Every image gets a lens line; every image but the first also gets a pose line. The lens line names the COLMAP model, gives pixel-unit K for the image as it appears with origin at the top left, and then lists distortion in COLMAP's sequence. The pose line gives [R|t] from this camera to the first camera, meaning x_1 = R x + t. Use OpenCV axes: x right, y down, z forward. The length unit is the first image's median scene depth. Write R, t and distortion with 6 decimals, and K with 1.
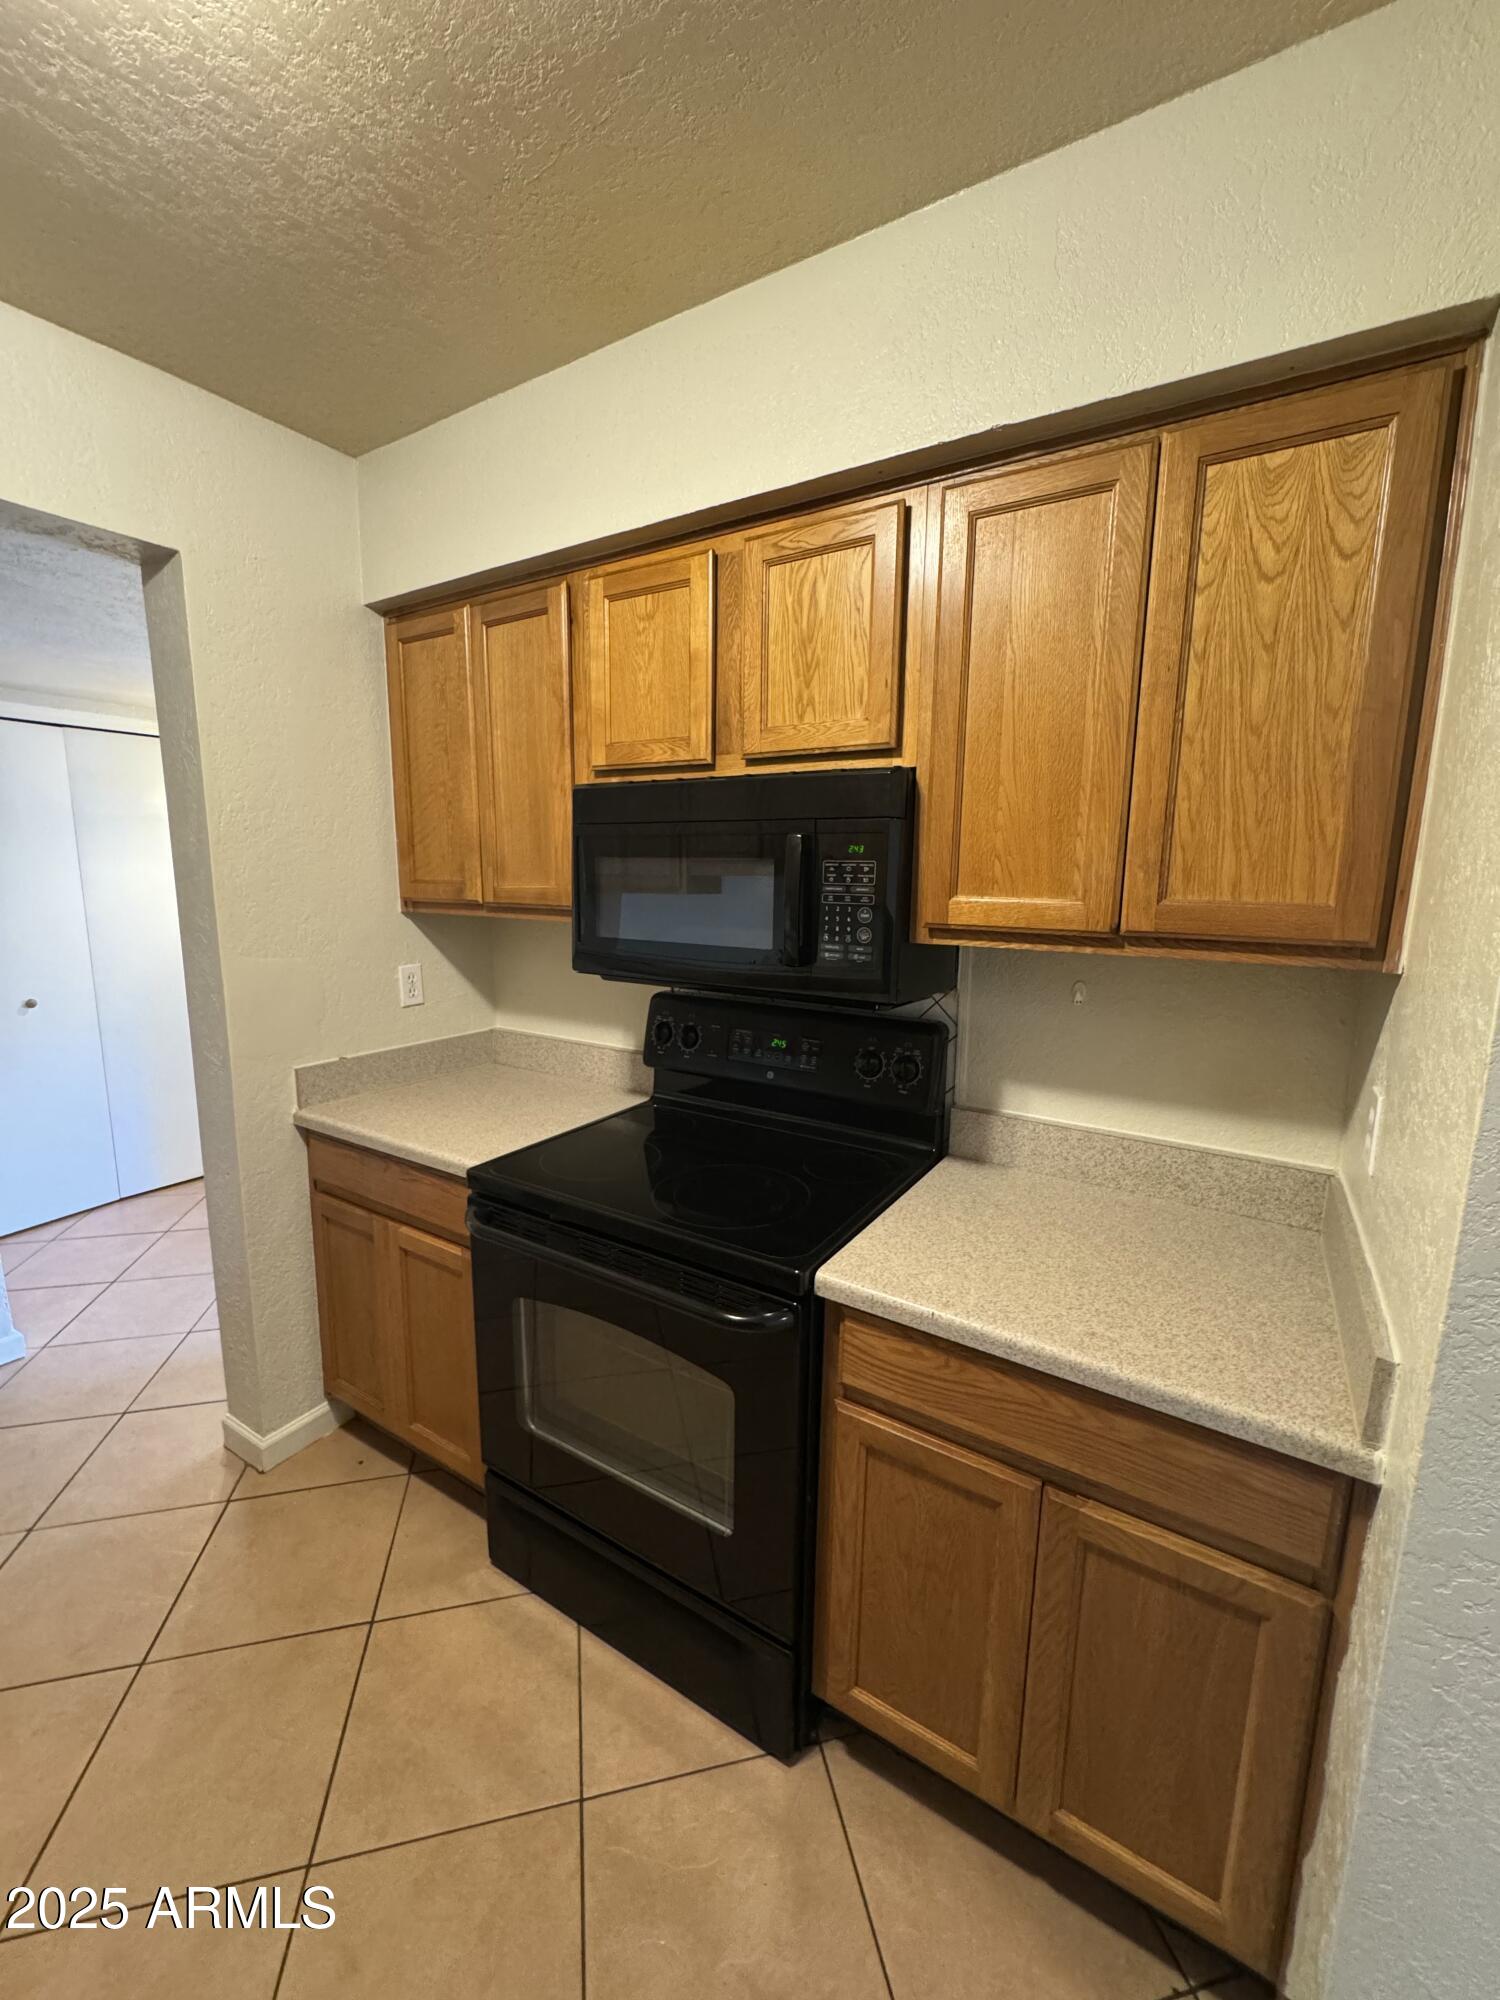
lens RADIAL K [[797.5, 0, 752.6], [0, 797.5, 997.8], [0, 0, 1]] dist [-0.002825, -0.000679]
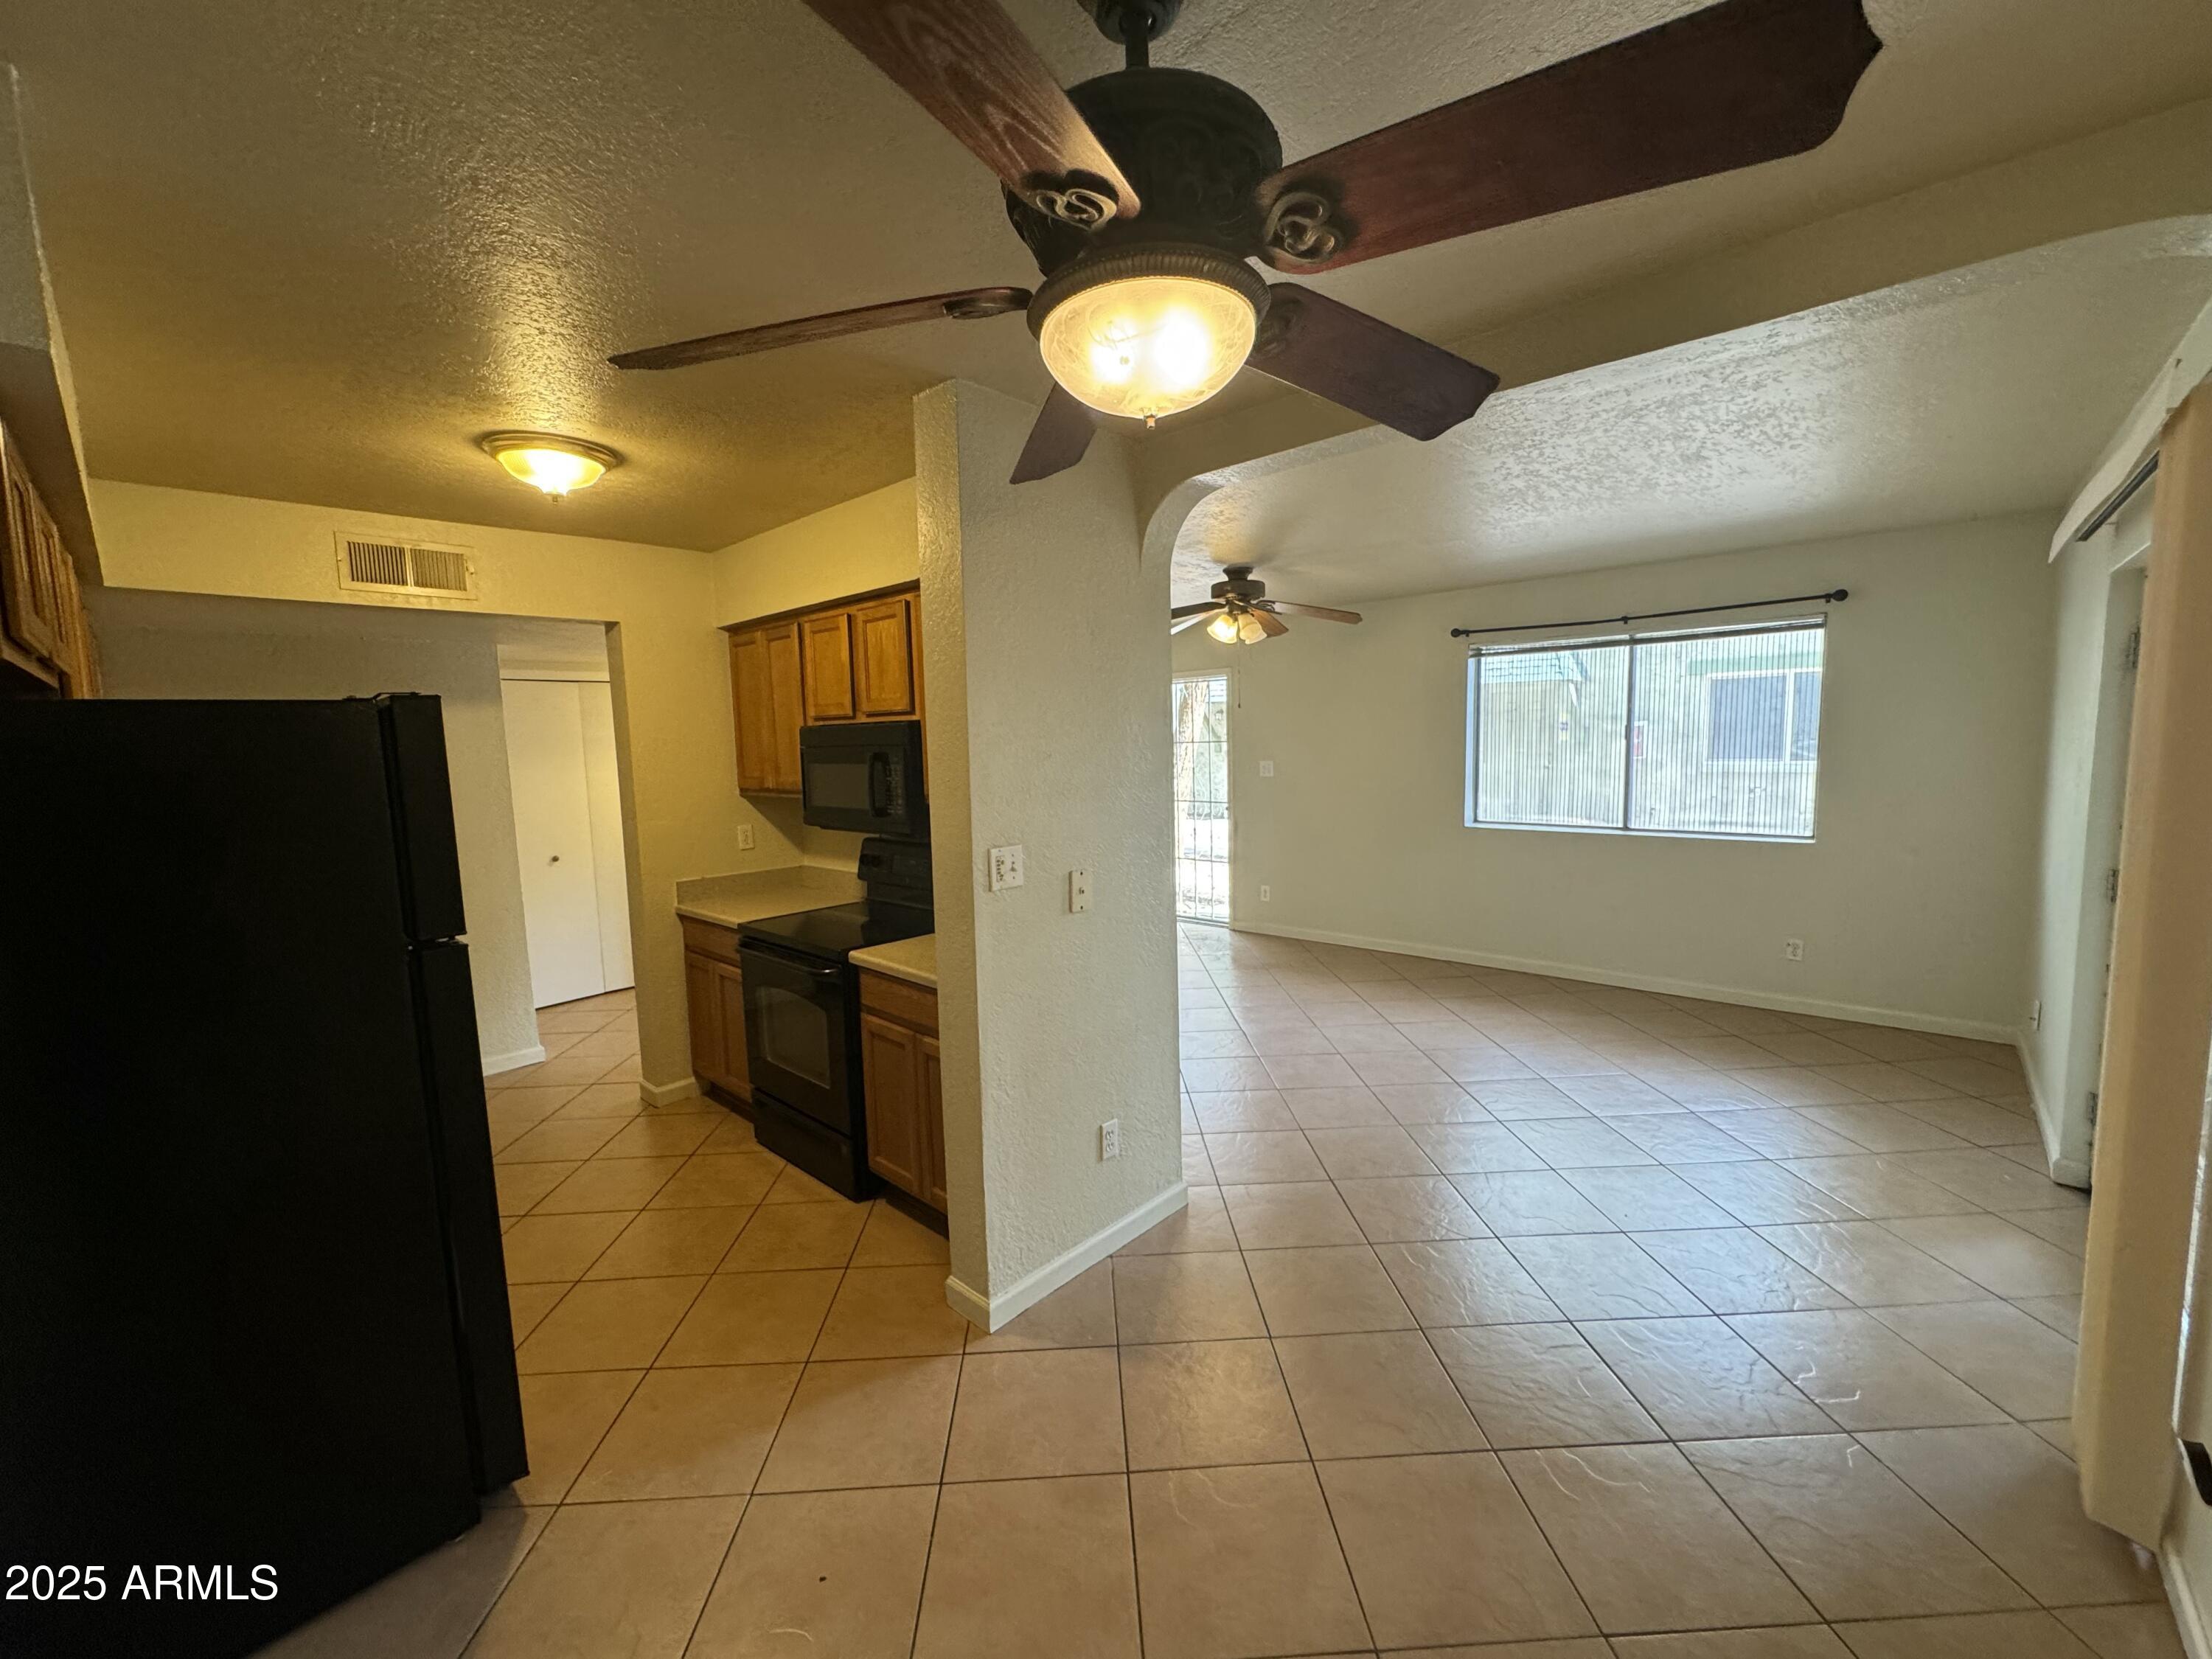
lens RADIAL K [[882.0, 0, 1098.3], [0, 882.0, 826.5], [0, 0, 1]] dist [-0.002825, -0.000679]
pose [[0.981137, -0.019824, -0.192296, 0.830714], [0.008253, 0.998117, -0.060784, 0.100530], [0.193139, 0.058051, 0.979453, -0.870037]]
